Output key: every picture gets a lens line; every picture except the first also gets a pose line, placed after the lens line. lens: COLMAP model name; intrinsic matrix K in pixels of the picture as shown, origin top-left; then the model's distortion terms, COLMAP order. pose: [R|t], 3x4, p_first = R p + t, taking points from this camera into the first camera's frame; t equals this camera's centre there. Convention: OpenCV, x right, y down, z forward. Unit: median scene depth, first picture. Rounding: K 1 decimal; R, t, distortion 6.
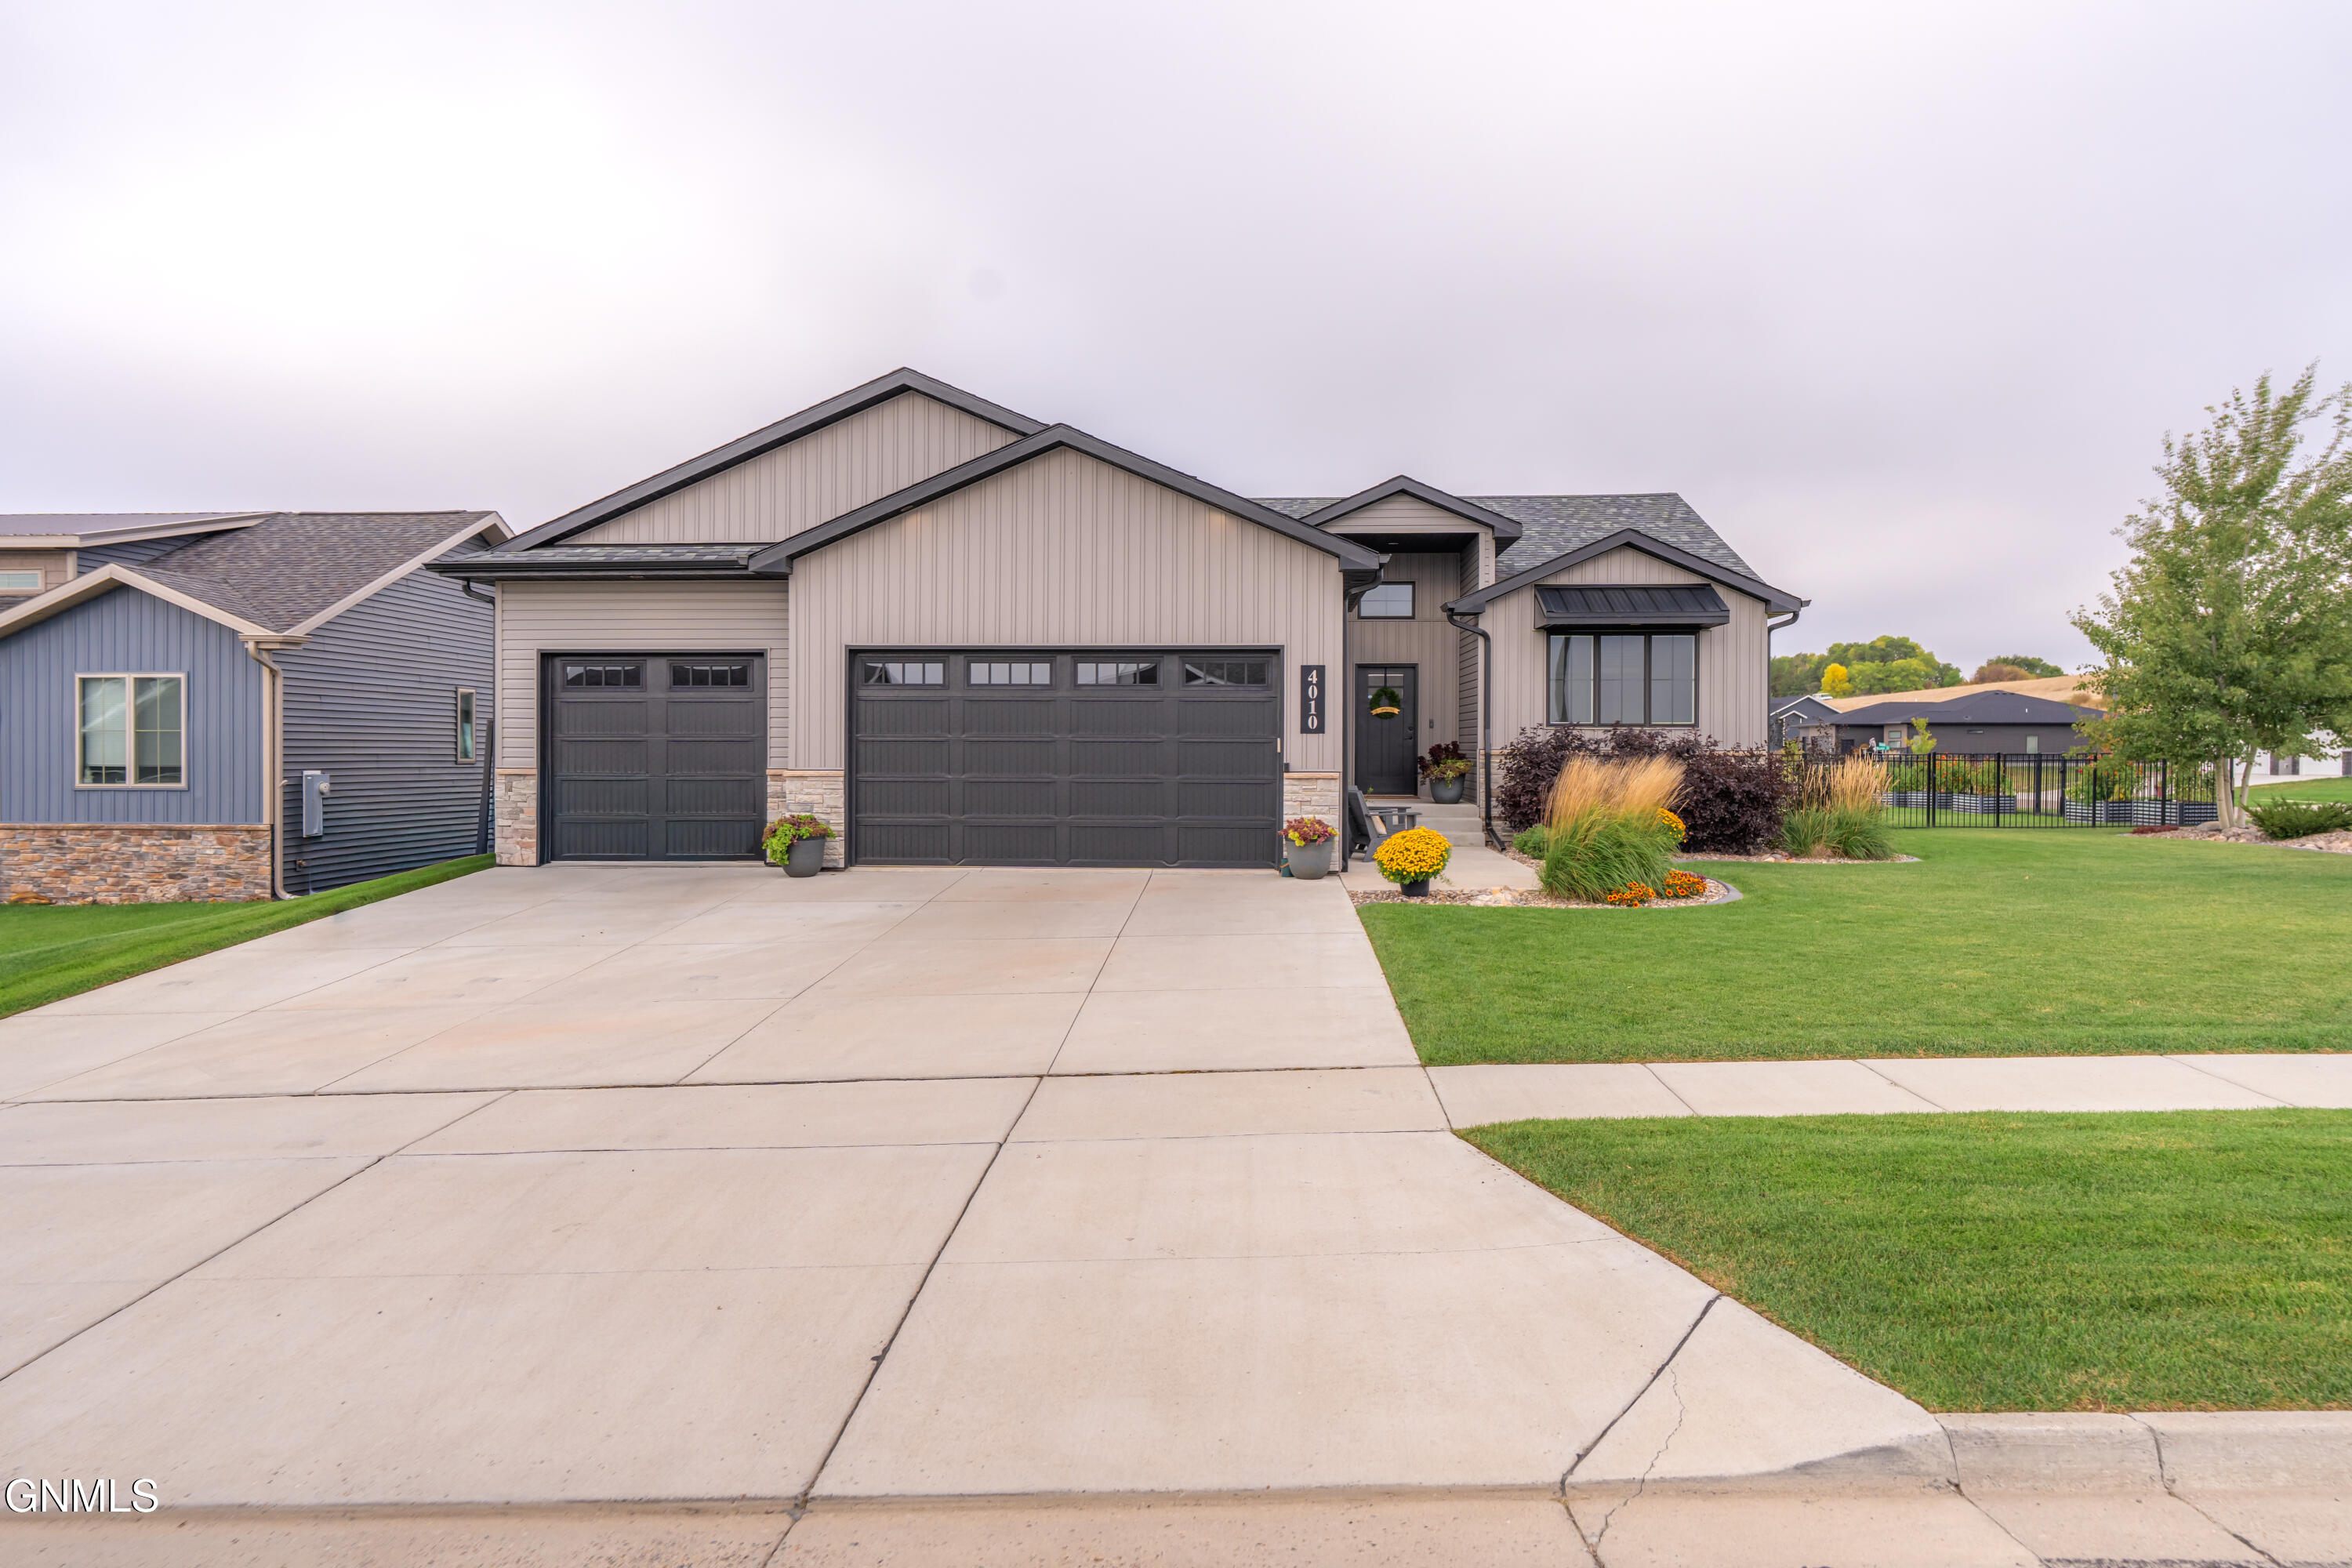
lens RADIAL K [[1637.9, 0, 1177.3], [0, 1637.9, 776.6], [0, 0, 1]] dist [0.047491, 0.002481]
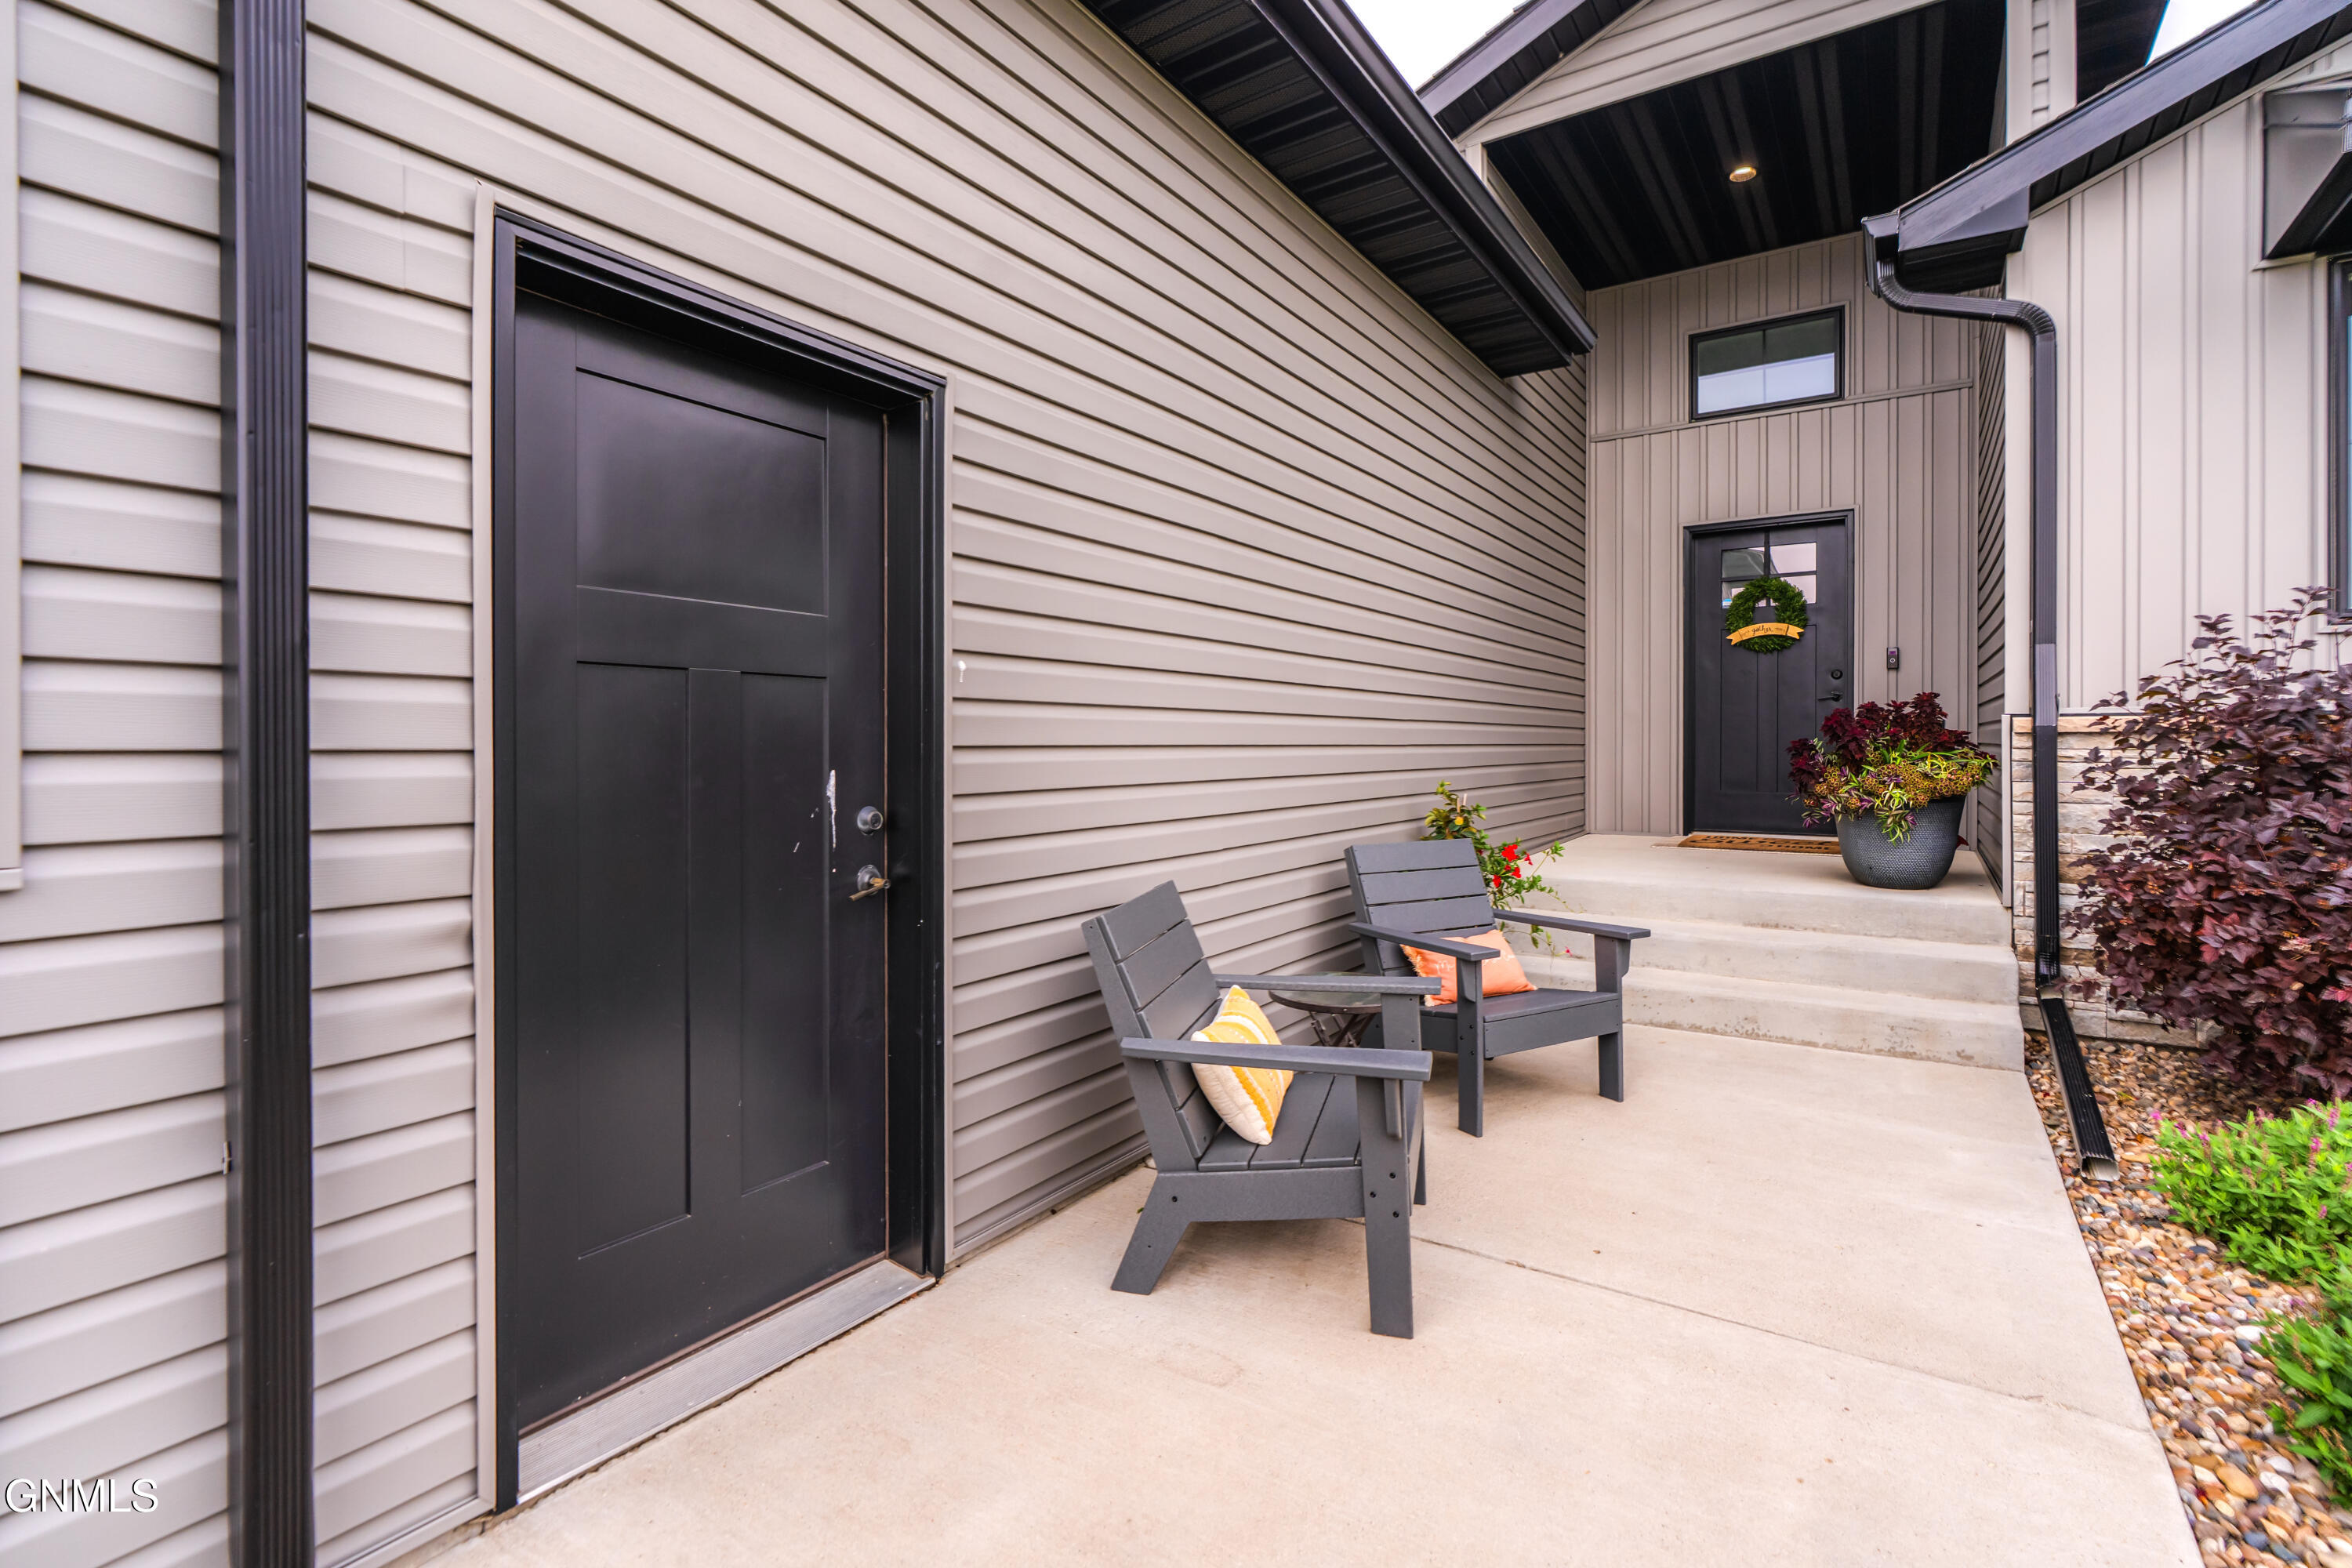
lens RADIAL K [[1091.3, 0, 1178.4], [0, 1091.3, 747.0], [0, 0, 1]] dist [-0.003998, 0.000782]
pose [[0.856289, -0.001576, -0.516495, 0.171256], [-0.005181, 0.999919, -0.011642, -0.008535], [0.516471, 0.012645, 0.856211, 0.824110]]
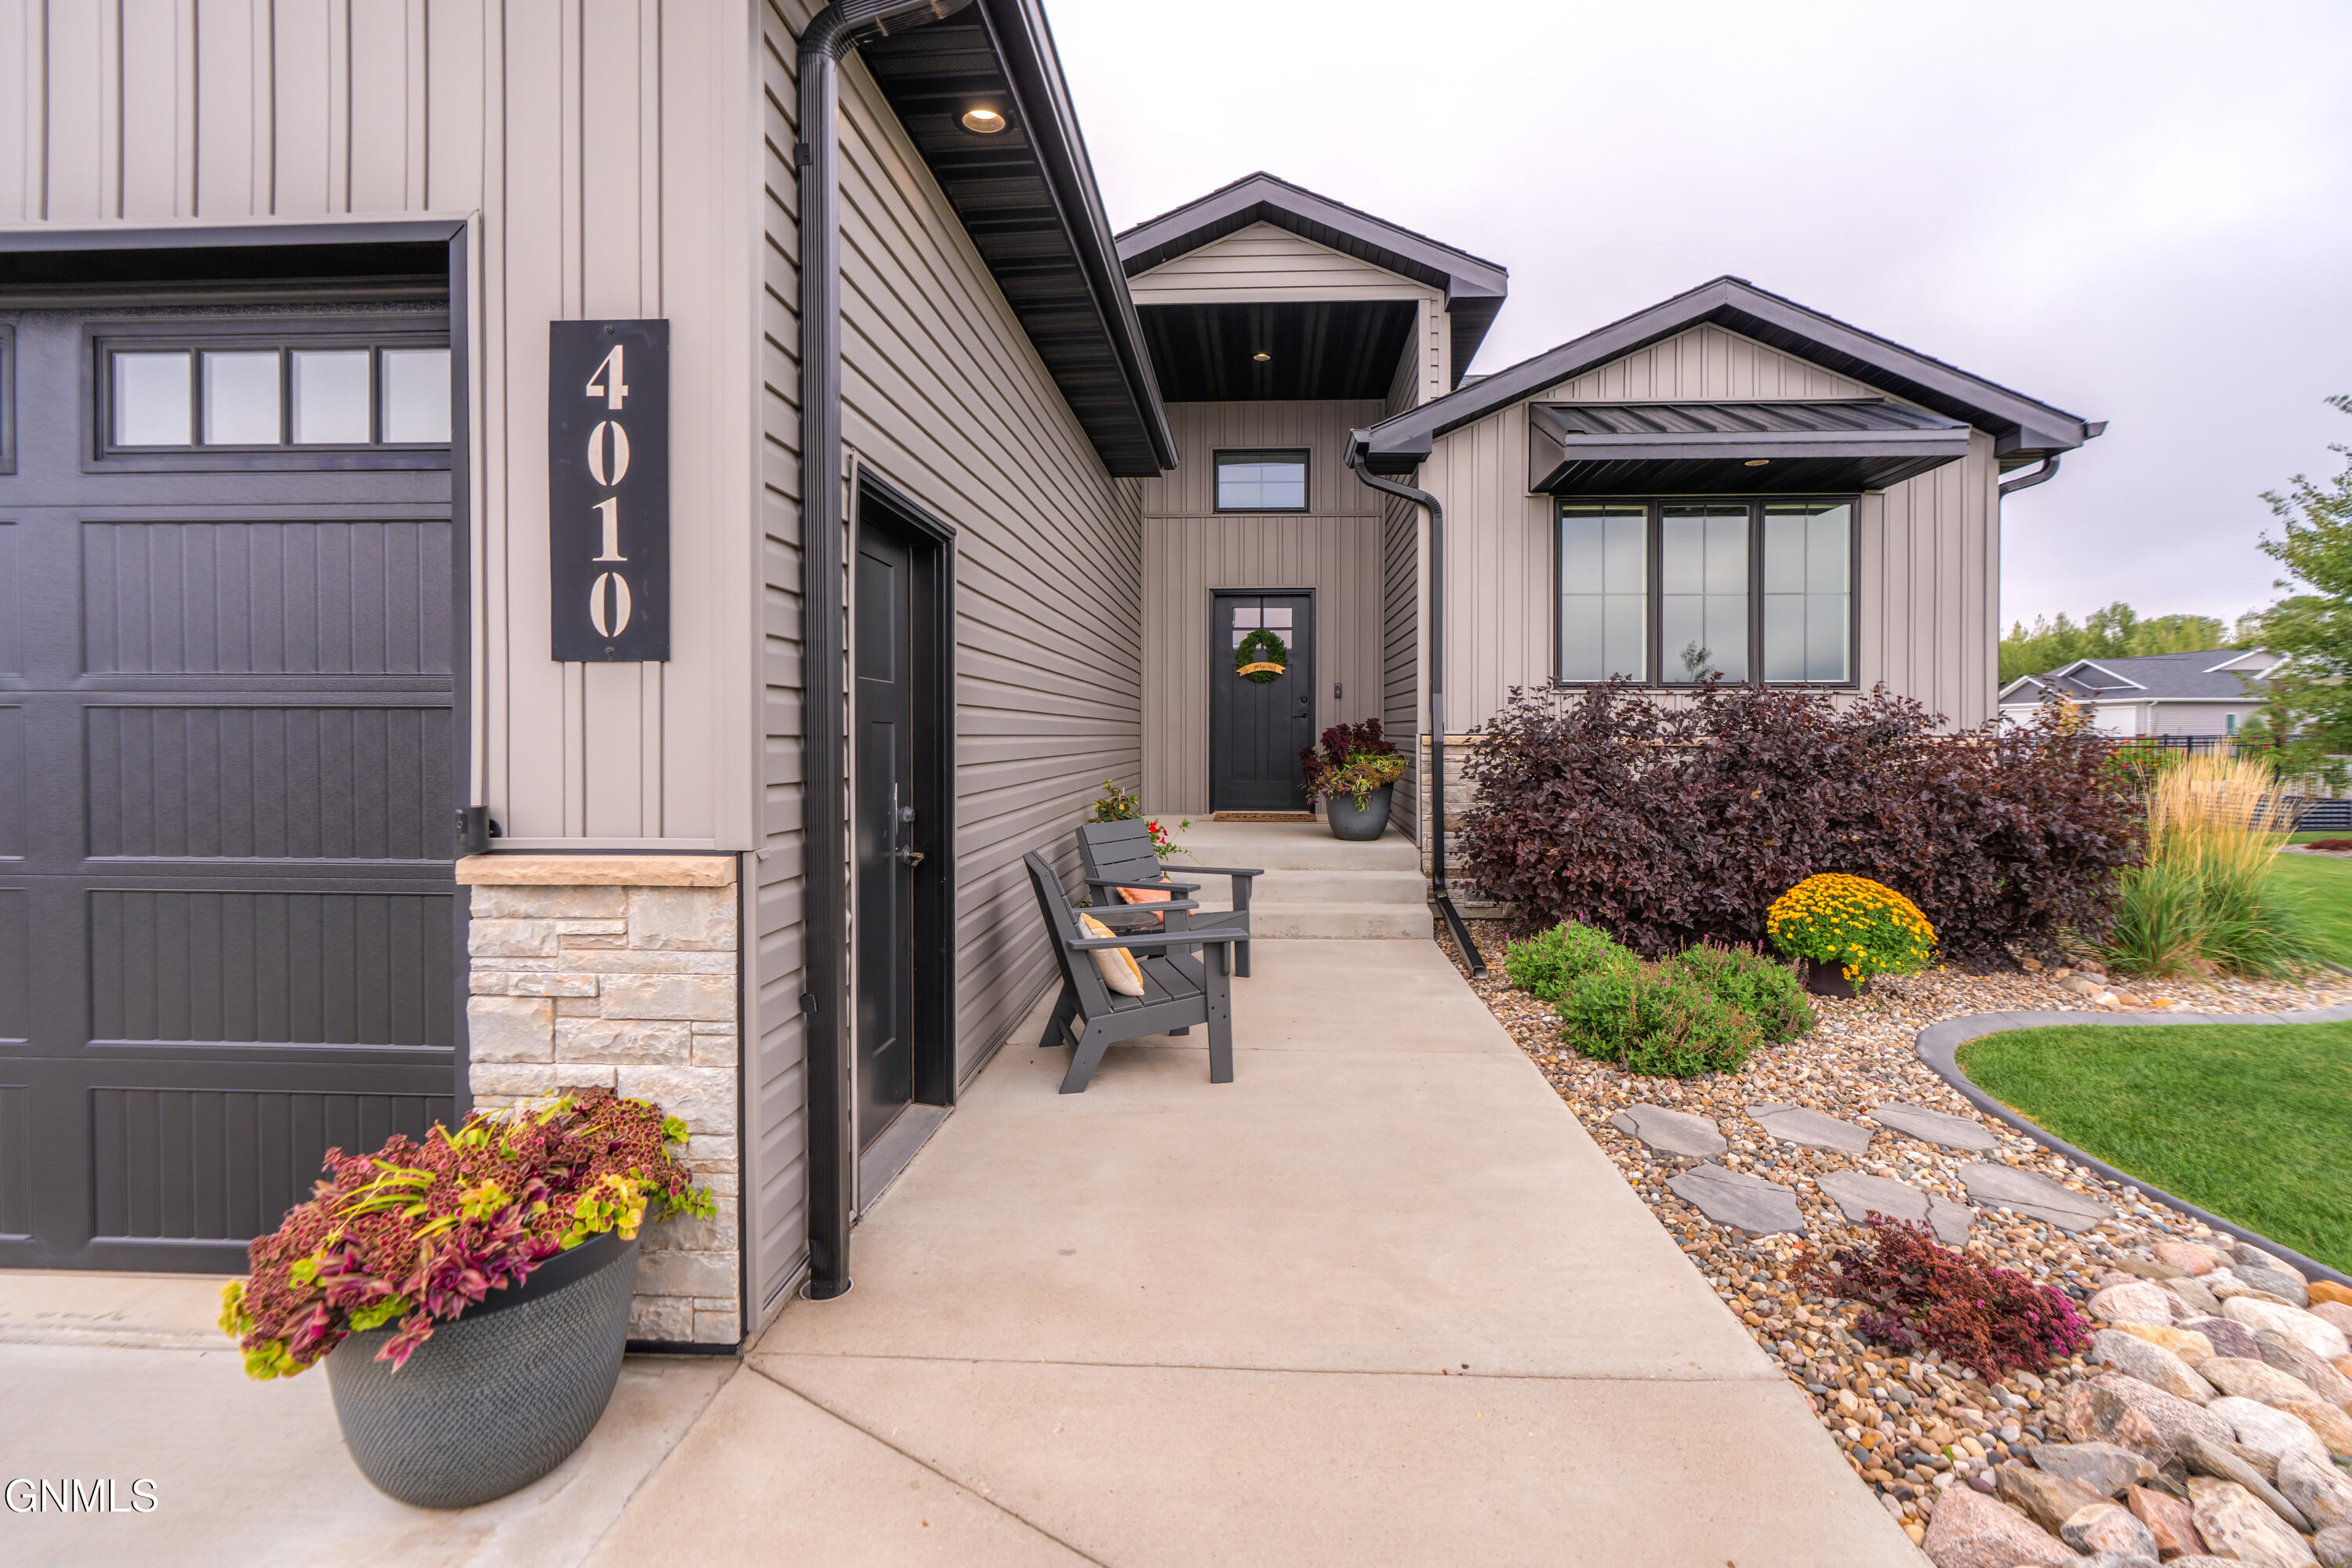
lens RADIAL K [[1104.5, 0, 1215.7], [0, 1104.5, 735.8], [0, 0, 1]] dist [-0.003771, 0.000002]
pose [[0.999993, -0.001130, 0.003590, 0.131320], [0.001180, 0.999902, -0.013945, -0.012523], [-0.003574, 0.013949, 0.999896, 0.723692]]
